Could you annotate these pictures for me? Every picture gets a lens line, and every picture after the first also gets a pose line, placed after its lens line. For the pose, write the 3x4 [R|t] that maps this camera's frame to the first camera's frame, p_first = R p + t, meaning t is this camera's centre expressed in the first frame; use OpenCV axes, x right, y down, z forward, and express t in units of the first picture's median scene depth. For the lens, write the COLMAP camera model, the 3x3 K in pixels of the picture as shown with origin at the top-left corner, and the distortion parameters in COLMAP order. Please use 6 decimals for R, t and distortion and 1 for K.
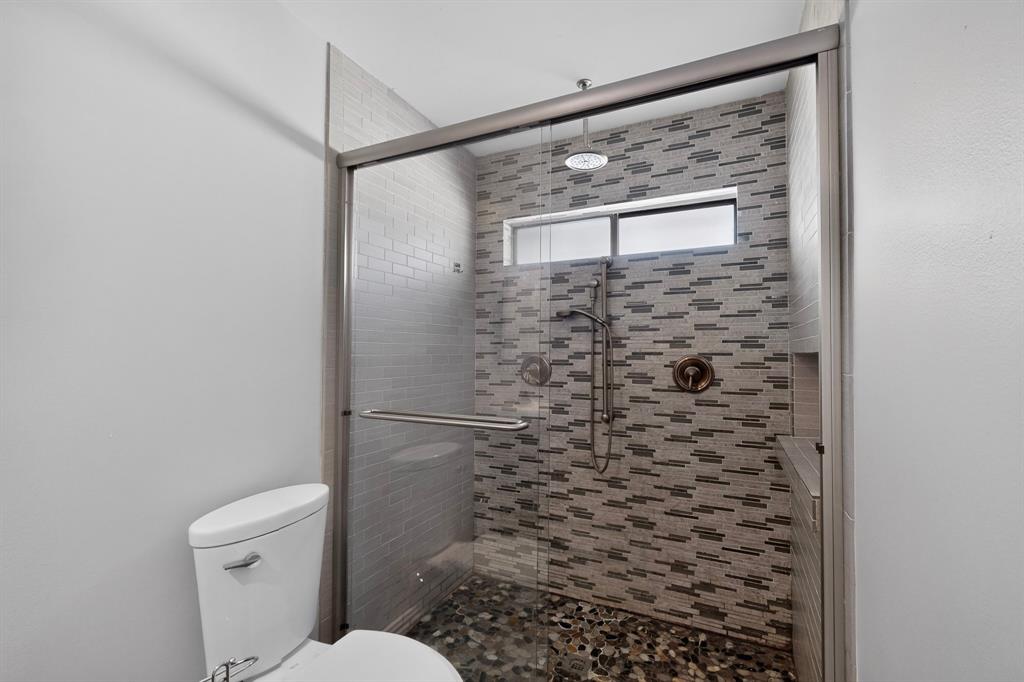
lens RADIAL K [[442.0, 0, 512.0], [0, 442.0, 341.0], [0, 0, 1]] dist [-0.003249, -0.000522]
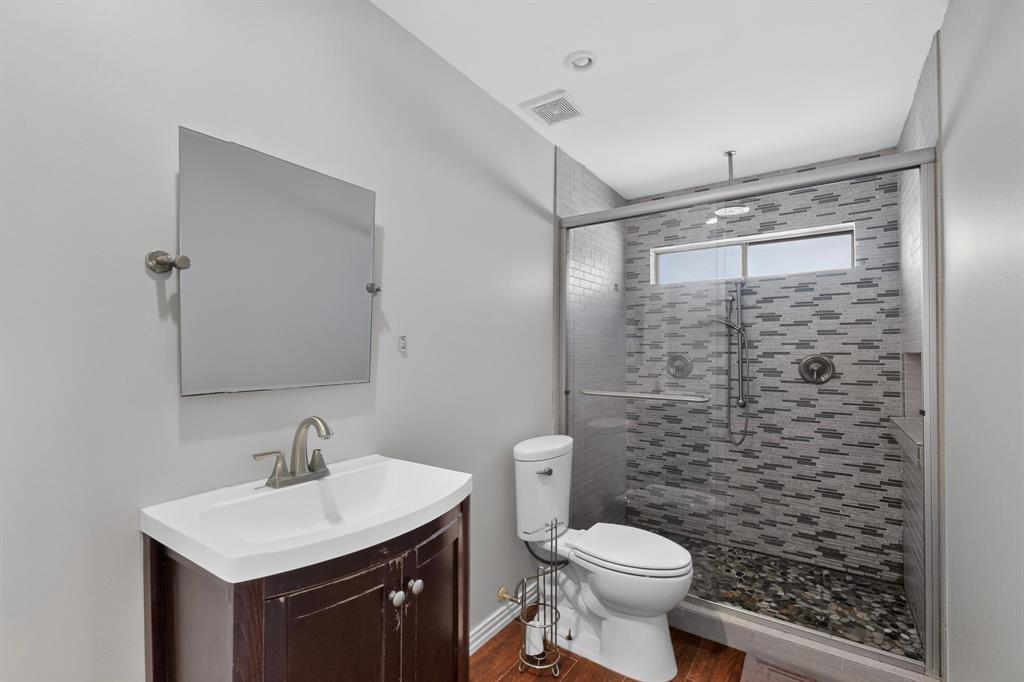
lens RADIAL K [[442.0, 0, 512.0], [0, 442.0, 341.0], [0, 0, 1]] dist [-0.003249, -0.000522]
pose [[0.986758, -0.001282, -0.162197, -0.256624], [0.001447, 0.999999, 0.000898, -0.009756], [0.162196, -0.001121, 0.986758, -0.411162]]
